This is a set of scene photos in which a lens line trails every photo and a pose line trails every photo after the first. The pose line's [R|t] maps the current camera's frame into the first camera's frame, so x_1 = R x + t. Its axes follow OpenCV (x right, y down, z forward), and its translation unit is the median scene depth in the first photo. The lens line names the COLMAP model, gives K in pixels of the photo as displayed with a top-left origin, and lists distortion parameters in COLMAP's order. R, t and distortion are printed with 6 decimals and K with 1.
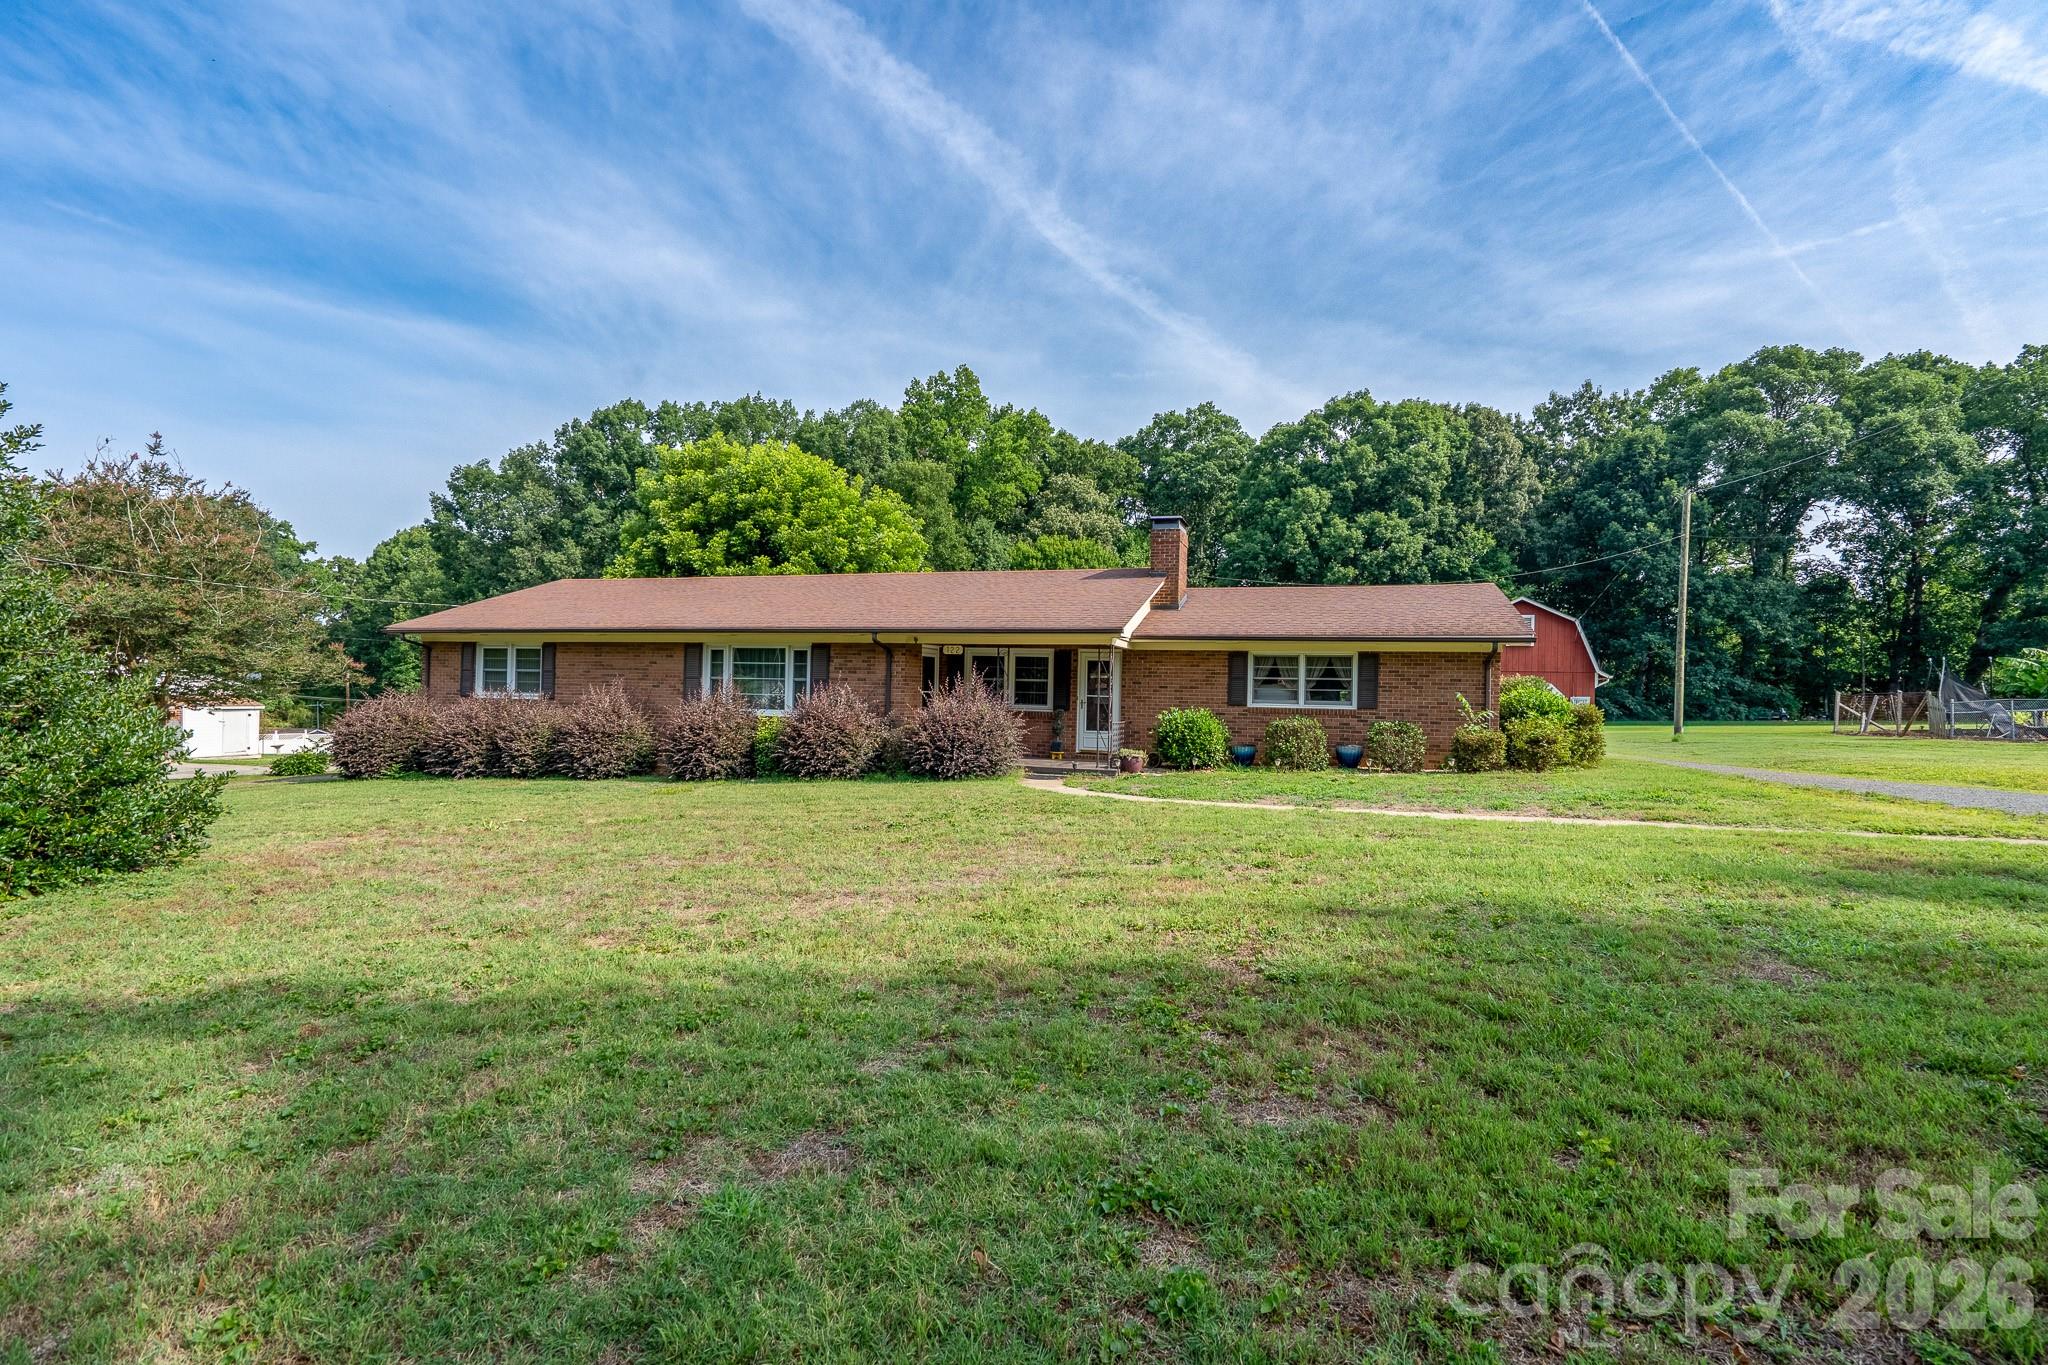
lens RADIAL K [[937.4, 0, 1023.5], [0, 937.4, 692.9], [0, 0, 1]] dist [0.002469, 0.000912]
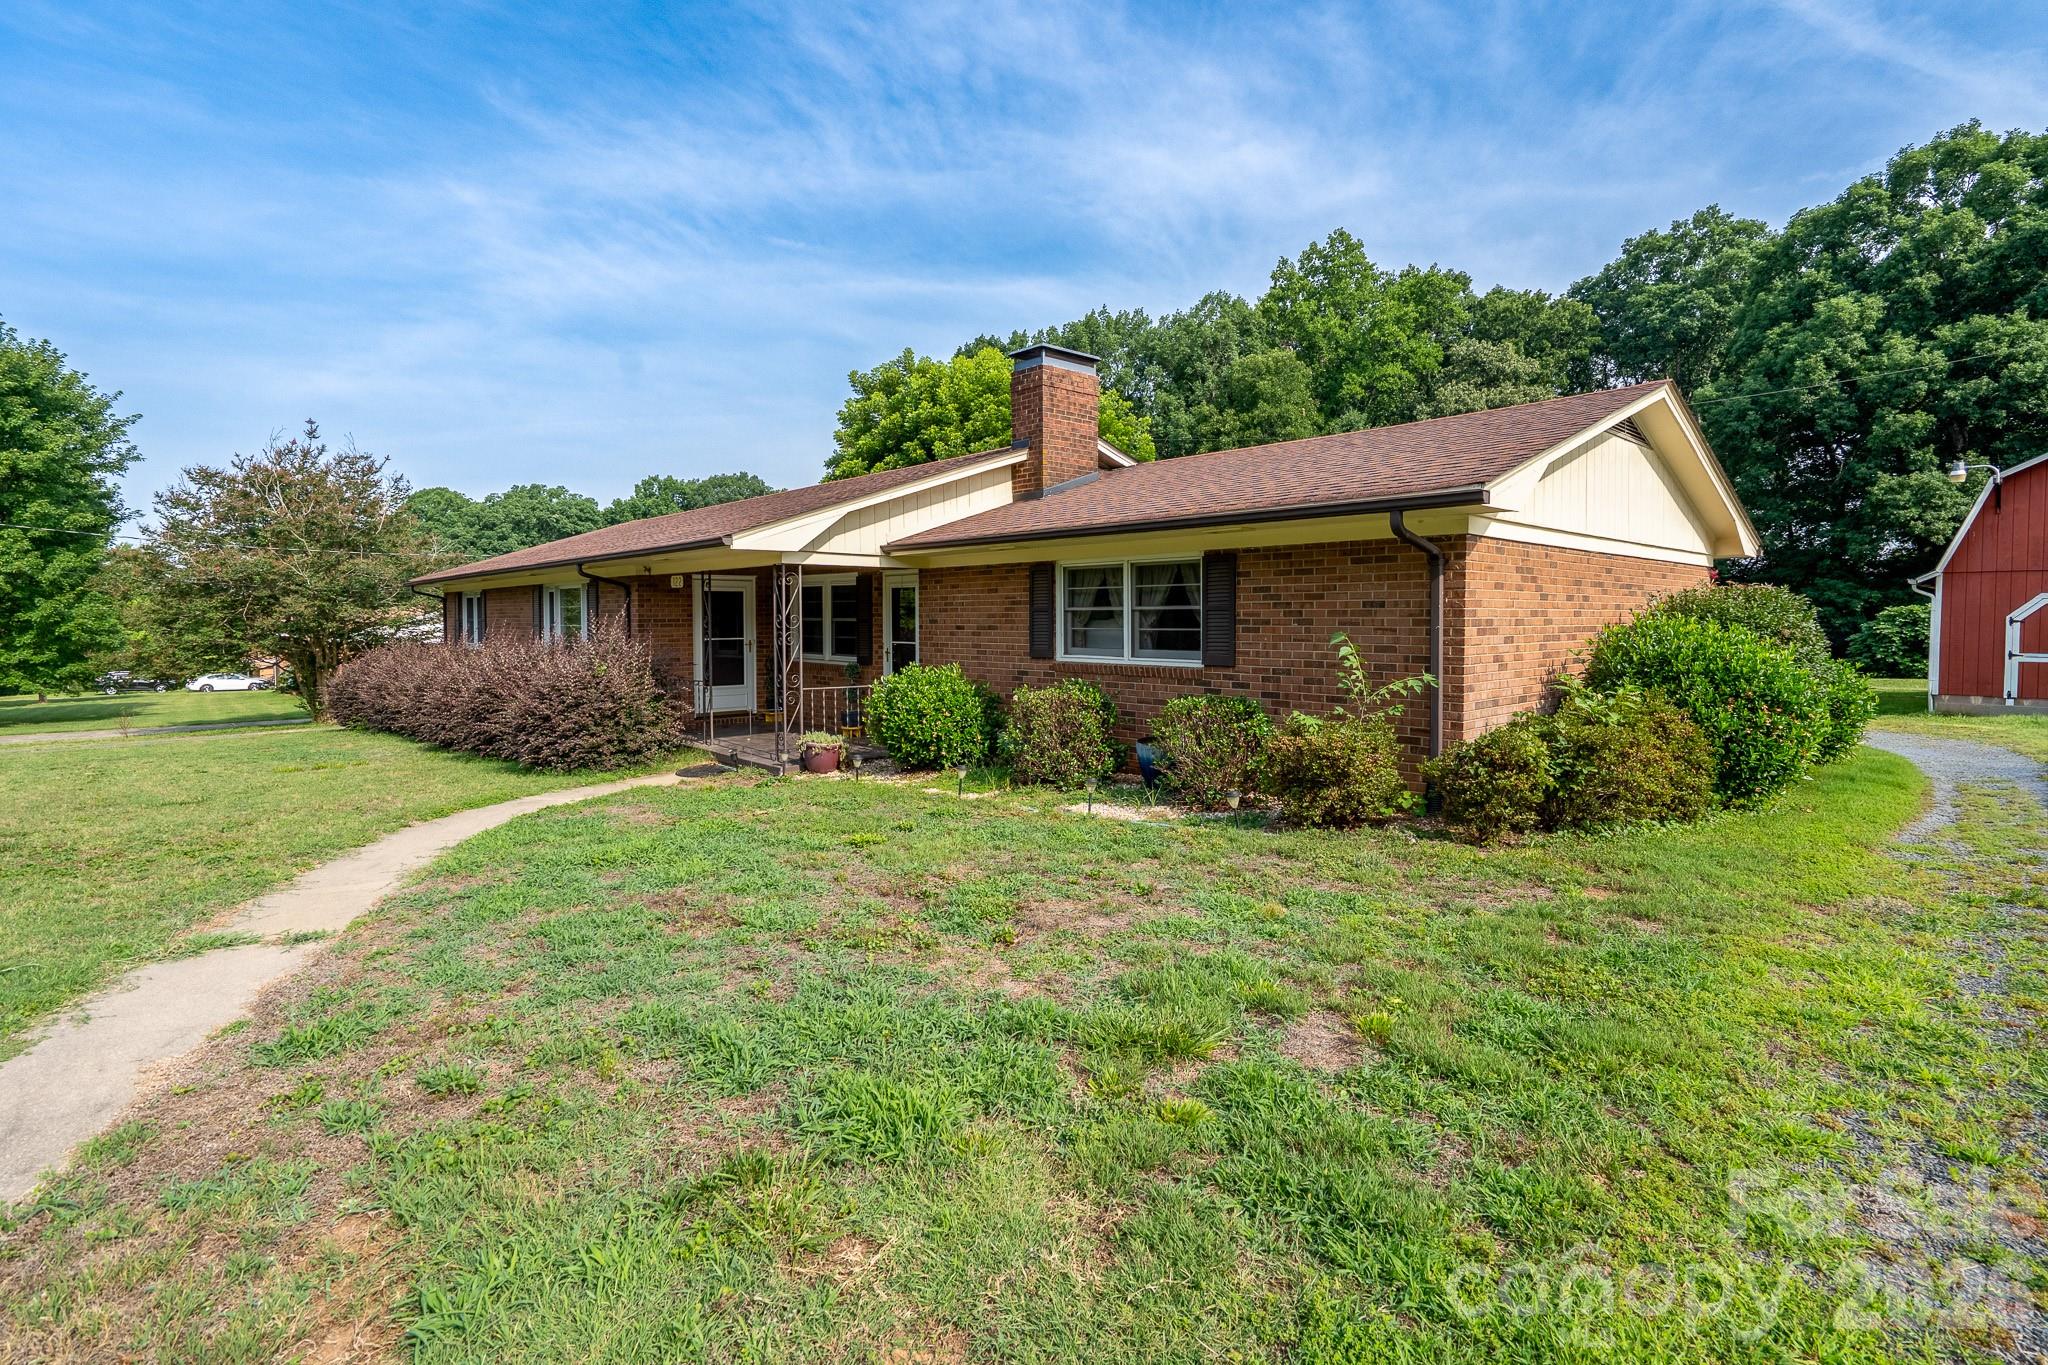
lens RADIAL K [[958.8, 0, 1020.4], [0, 958.8, 656.8], [0, 0, 1]] dist [-0.002202, 0.001096]
pose [[0.869074, -0.002416, -0.494677, 0.138882], [0.019776, 0.999358, 0.029862, -0.001423], [0.494288, -0.035735, 0.868564, 0.135928]]
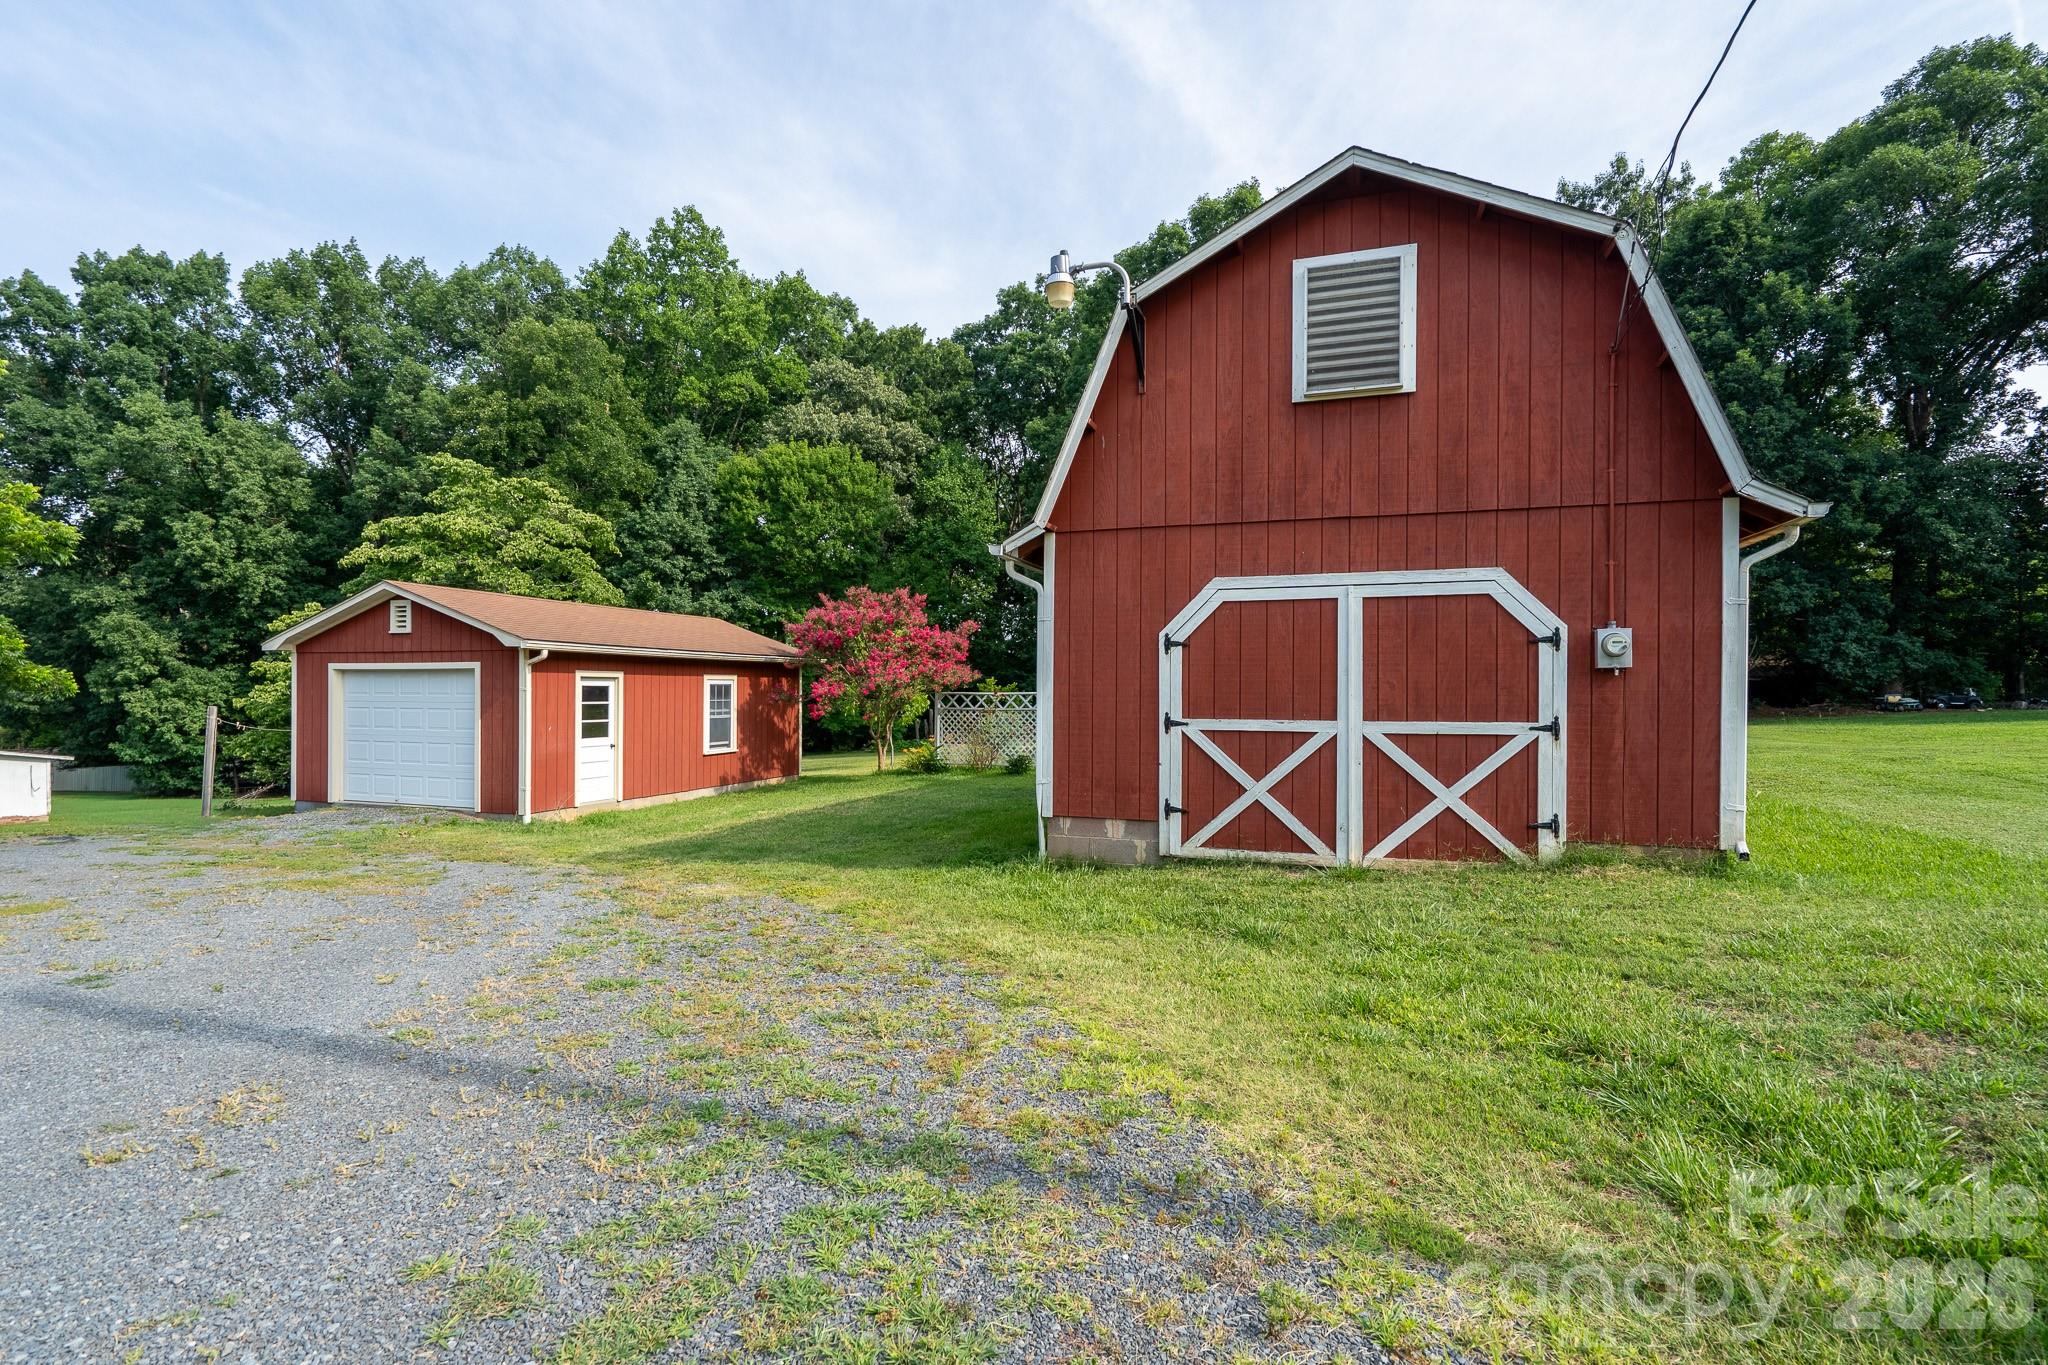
lens RADIAL K [[941.3, 0, 1024.8], [0, 941.3, 697.6], [0, 0, 1]] dist [-0.001067, 0.000639]
pose [[0.999645, -0.017109, -0.020405, 0.236692], [0.017257, 0.999826, 0.007140, 0.007827], [0.020279, -0.007489, 0.999766, 0.405282]]
